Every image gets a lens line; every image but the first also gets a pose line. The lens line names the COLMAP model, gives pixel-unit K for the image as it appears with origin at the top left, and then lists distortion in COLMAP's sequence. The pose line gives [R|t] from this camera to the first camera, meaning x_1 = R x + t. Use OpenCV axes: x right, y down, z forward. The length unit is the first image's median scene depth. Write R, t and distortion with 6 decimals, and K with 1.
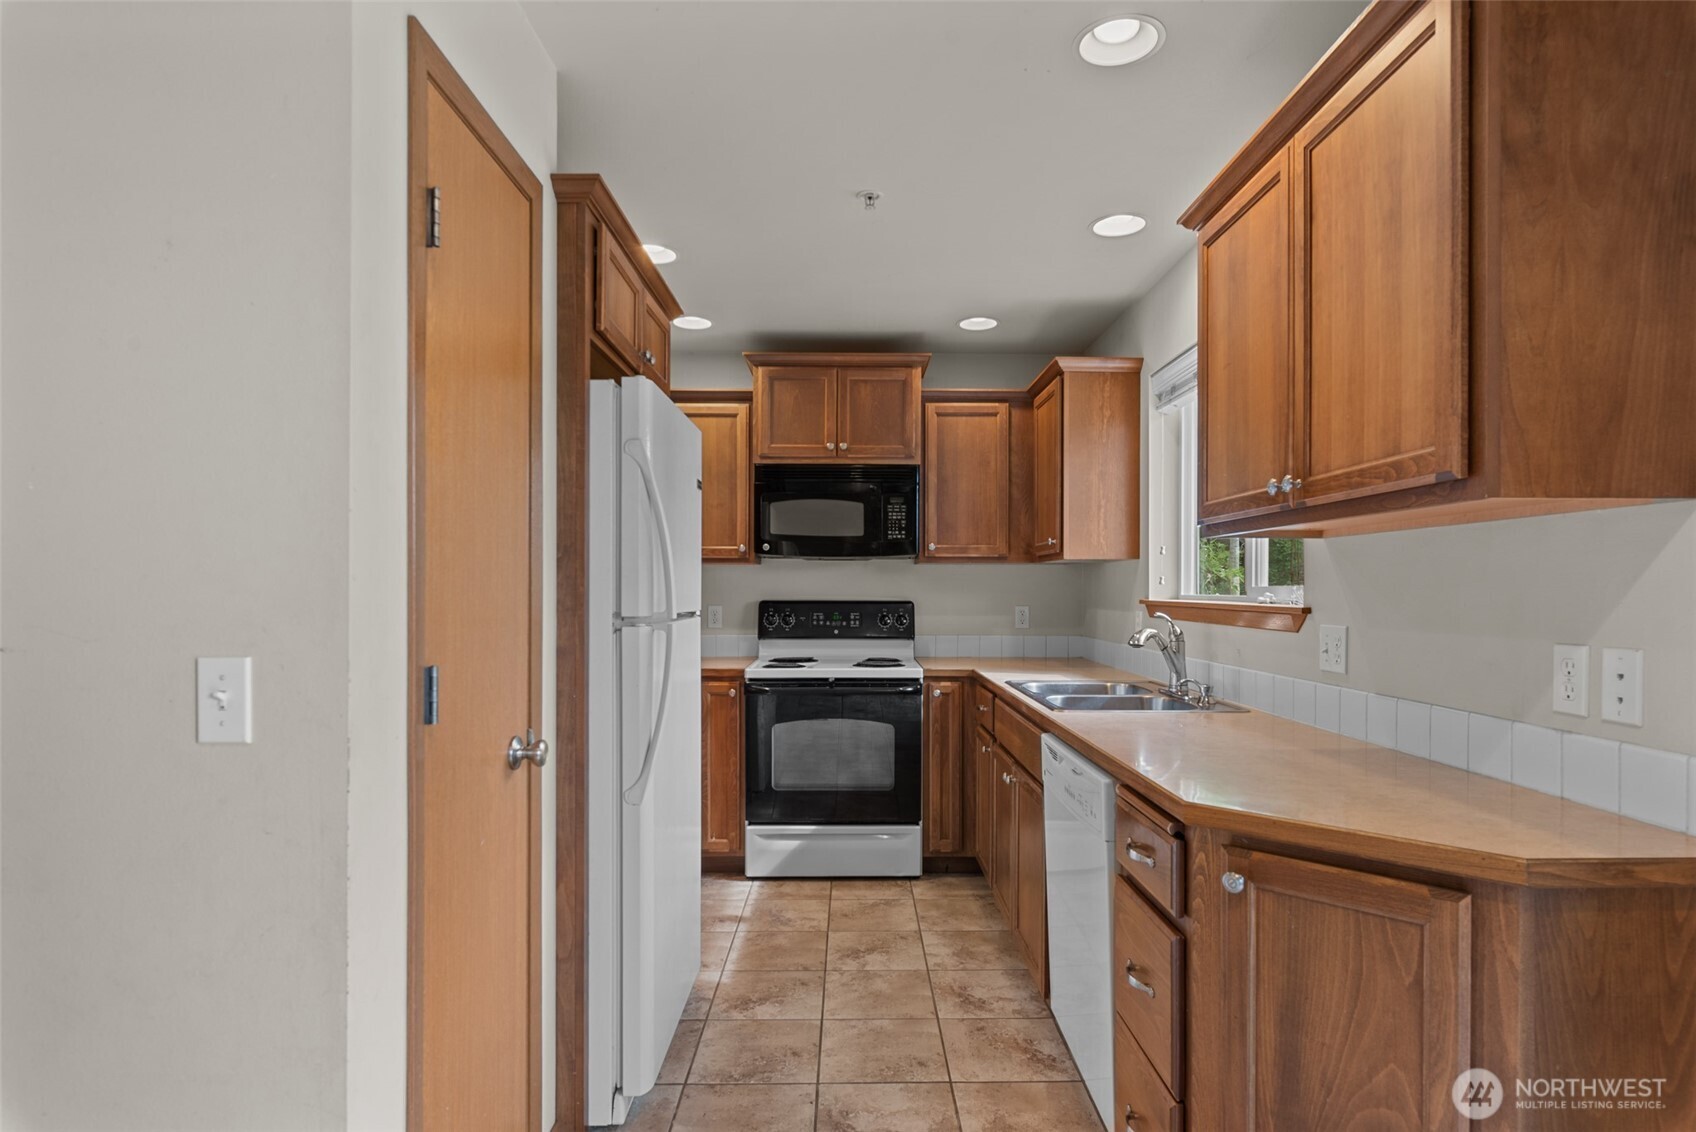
lens RADIAL K [[901.5, 0, 847.0], [0, 901.5, 580.4], [0, 0, 1]] dist [-0.001158, -0.000890]
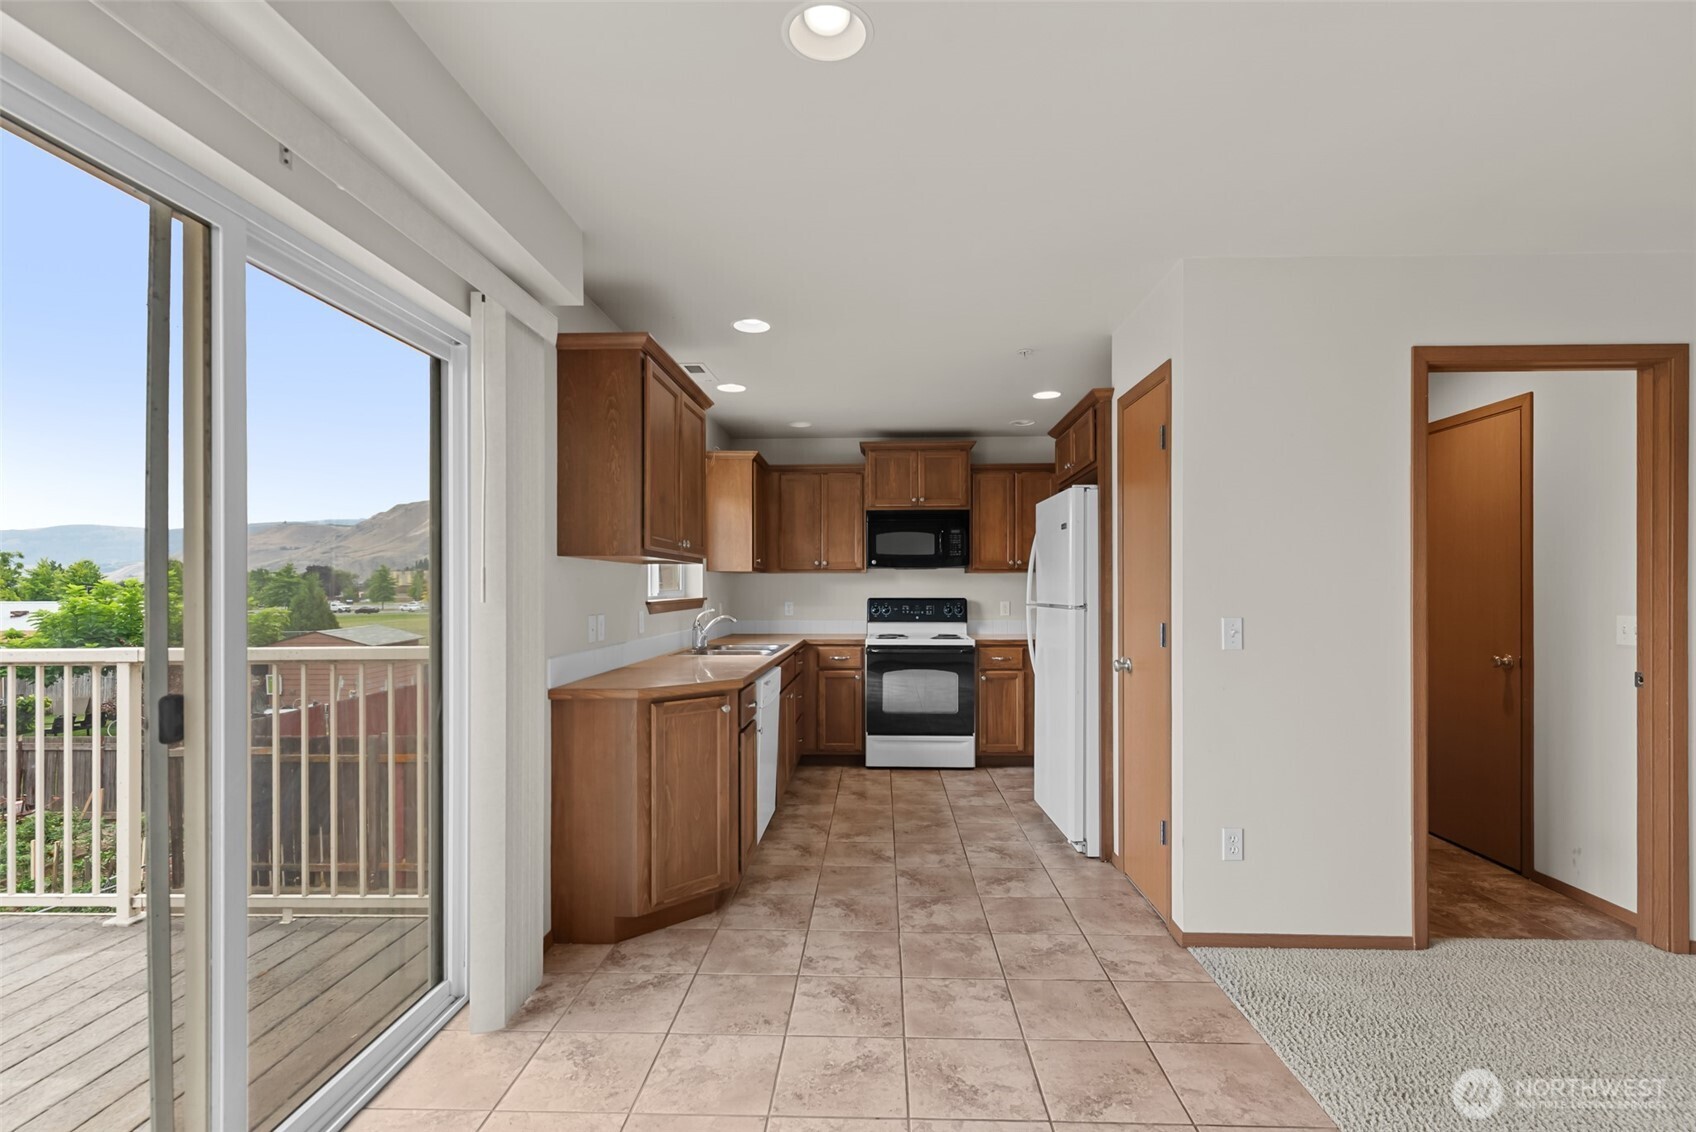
lens RADIAL K [[753.5, 0, 854.2], [0, 753.5, 600.9], [0, 0, 1]] dist [0.003399, -0.000441]
pose [[0.999357, -0.003610, -0.035667, -0.077058], [0.004293, 0.999809, 0.019091, 0.003850], [0.035591, -0.019232, 0.999181, -0.312471]]
